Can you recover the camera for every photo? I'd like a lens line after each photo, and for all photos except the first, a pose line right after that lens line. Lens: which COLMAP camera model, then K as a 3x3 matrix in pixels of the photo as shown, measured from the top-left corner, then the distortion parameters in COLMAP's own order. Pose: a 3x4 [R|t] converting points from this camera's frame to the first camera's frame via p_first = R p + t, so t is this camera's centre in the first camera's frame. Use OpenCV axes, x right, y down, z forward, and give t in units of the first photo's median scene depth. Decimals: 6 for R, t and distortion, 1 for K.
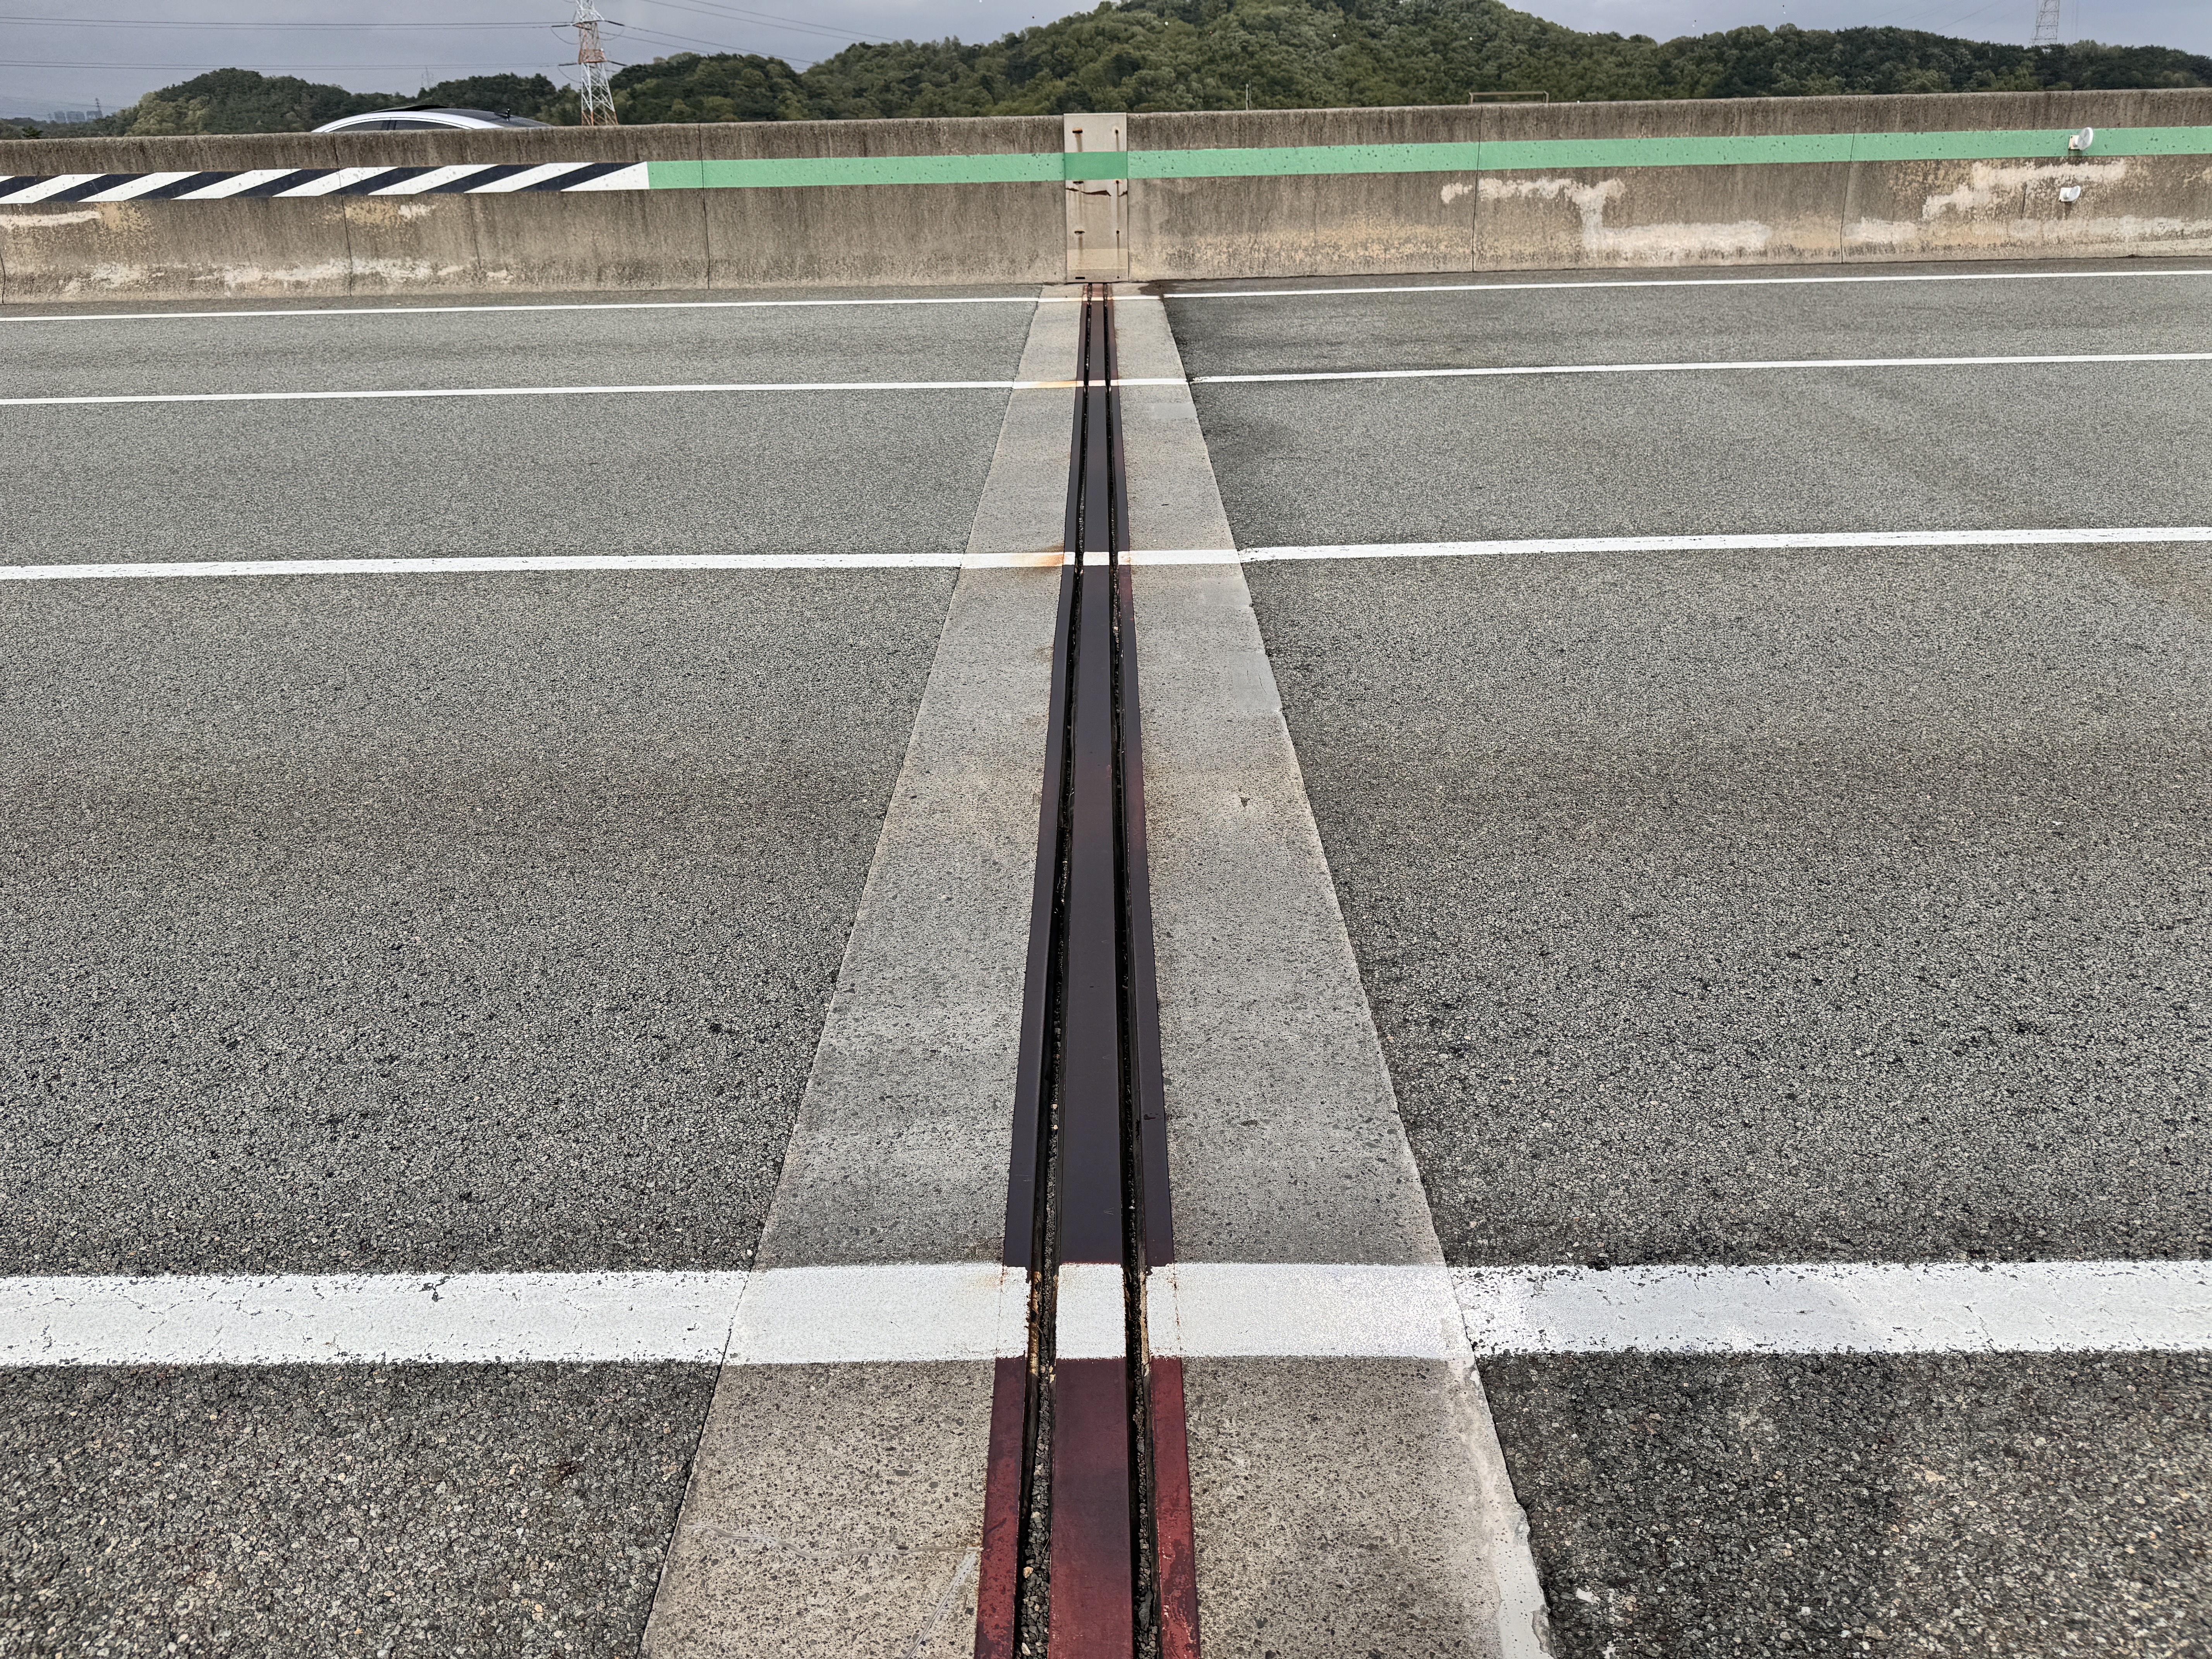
lens RADIAL K [[1616.5, 0, 1037.5], [0, 1616.5, 845.7], [0, 0, 1]] dist [0.021299, -0.026717]
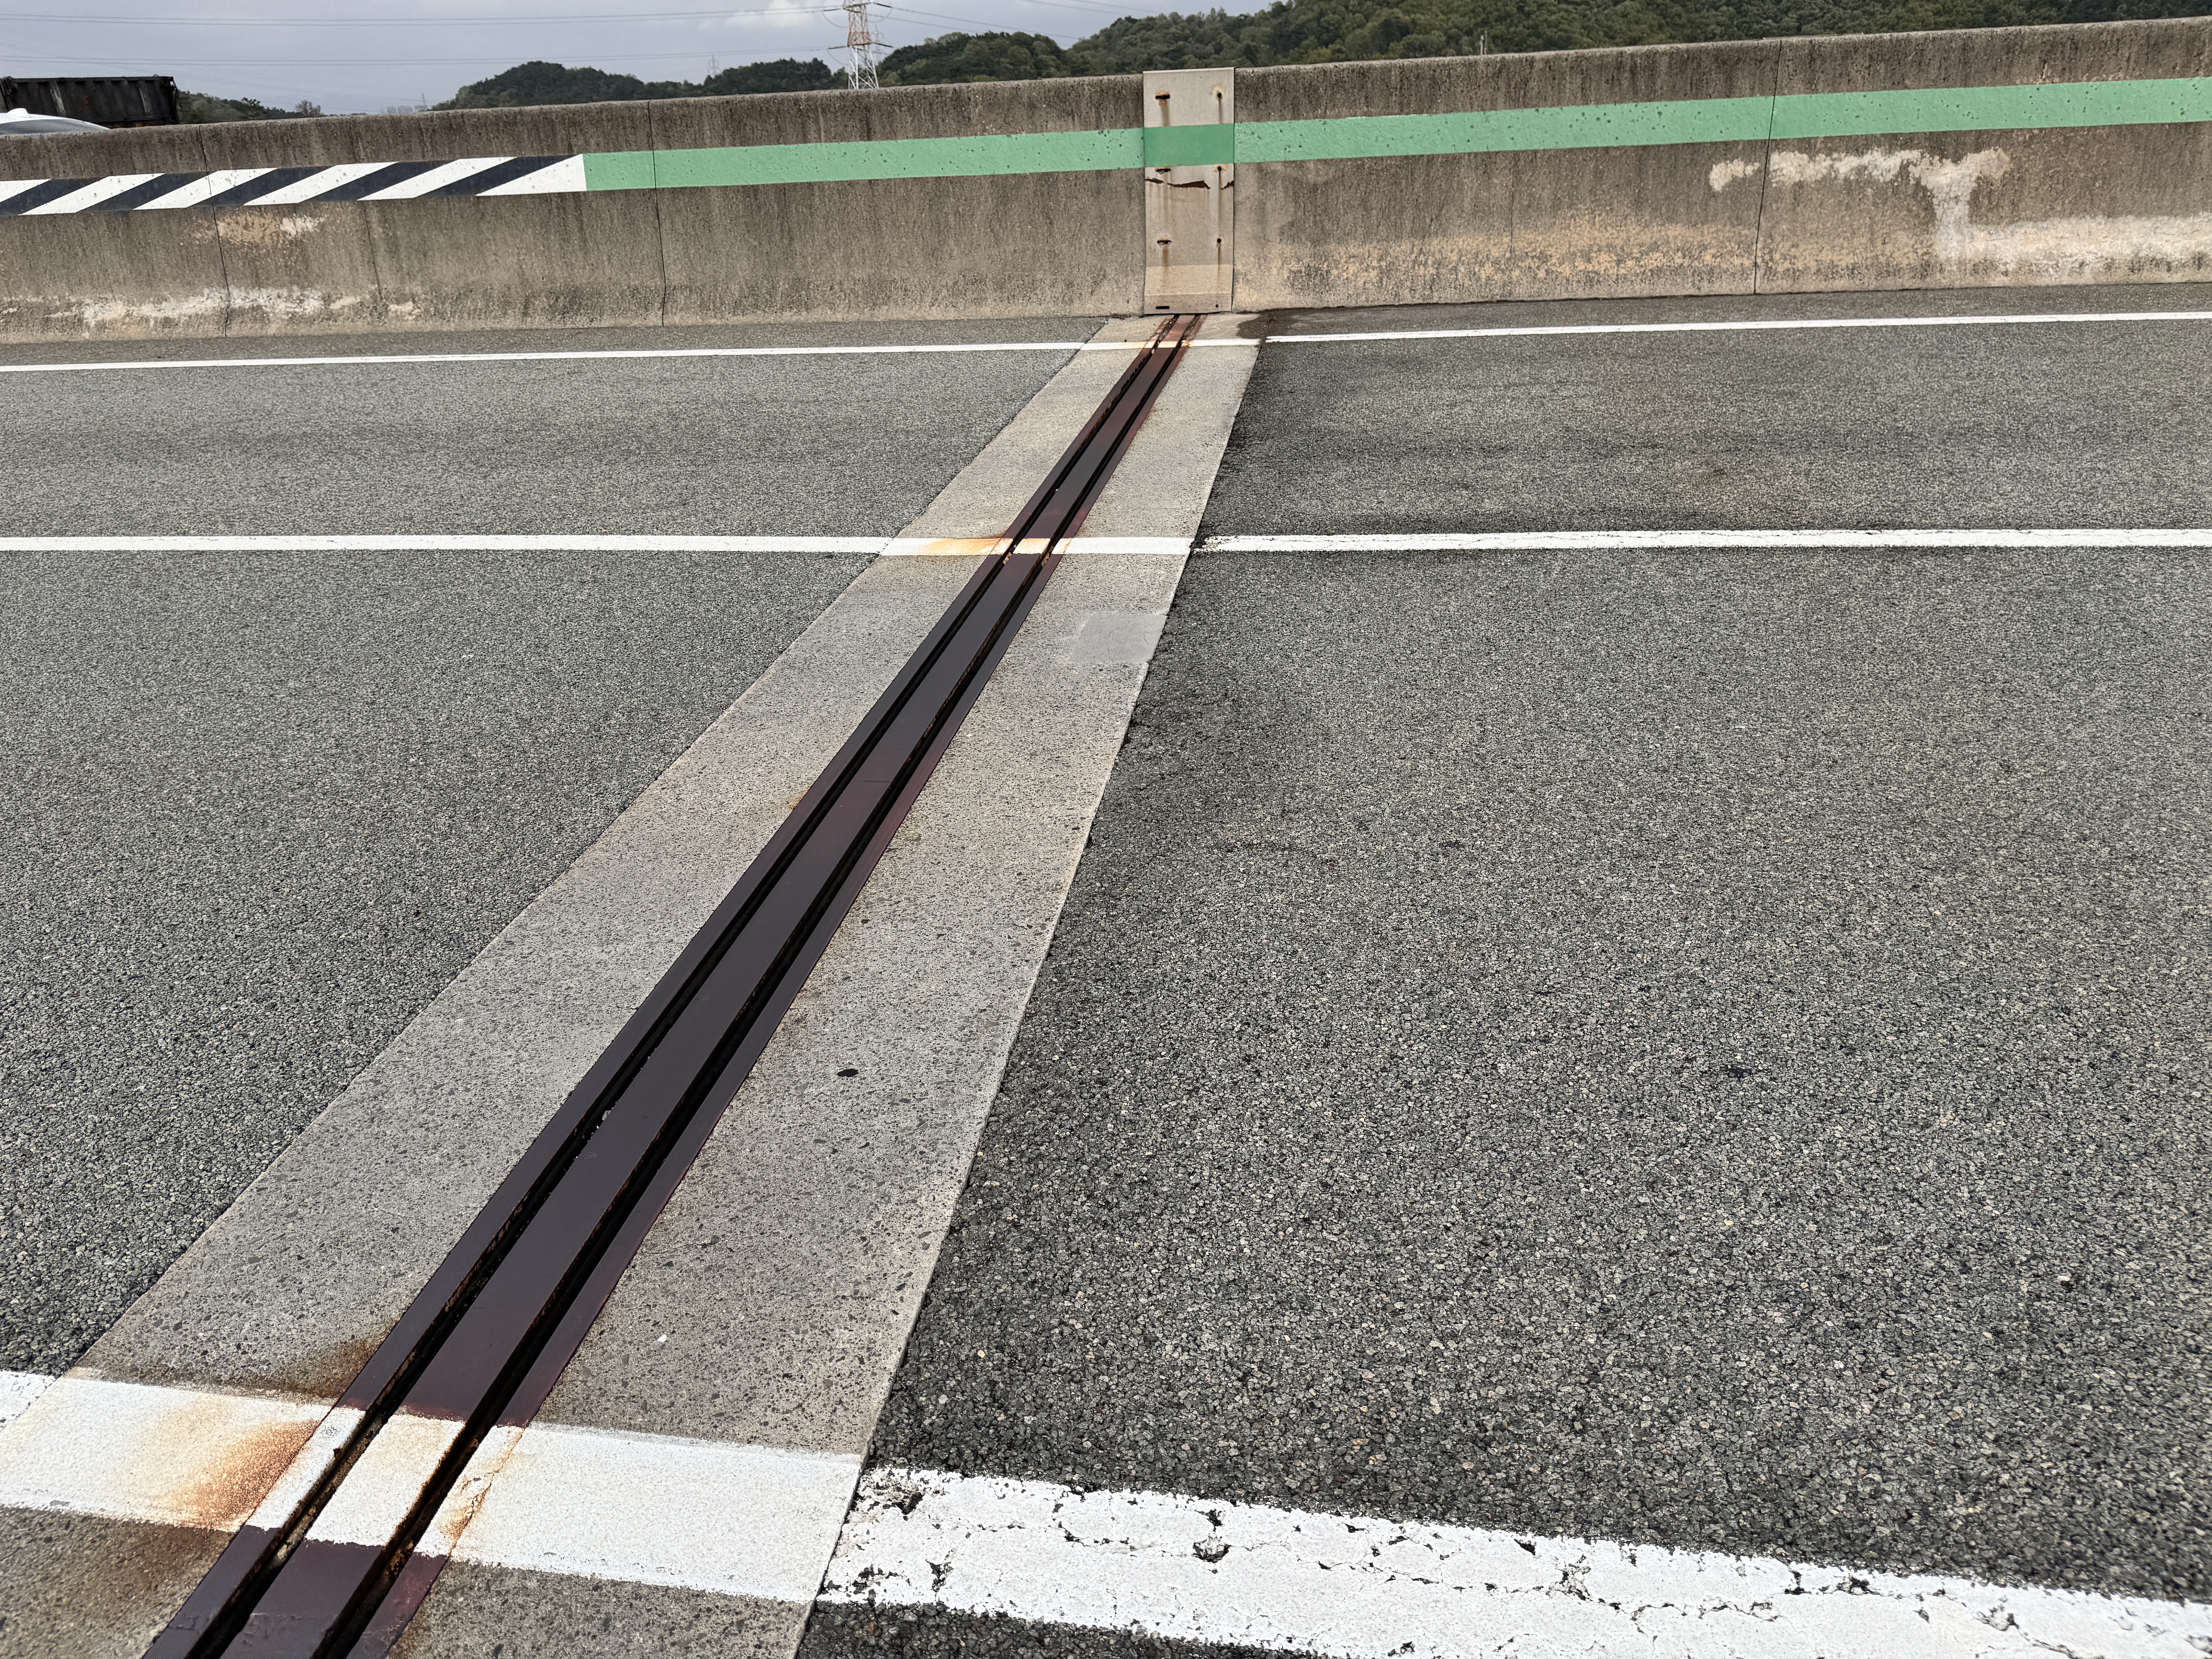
lens RADIAL K [[1616.5, 0, 1037.5], [0, 1616.5, 845.7], [0, 0, 1]] dist [0.021299, -0.026717]
pose [[0.989055, 0.038527, -0.142426, 0.081972], [-0.036589, 0.999199, 0.016199, -0.128748], [0.142936, -0.010811, 0.989673, 0.300350]]
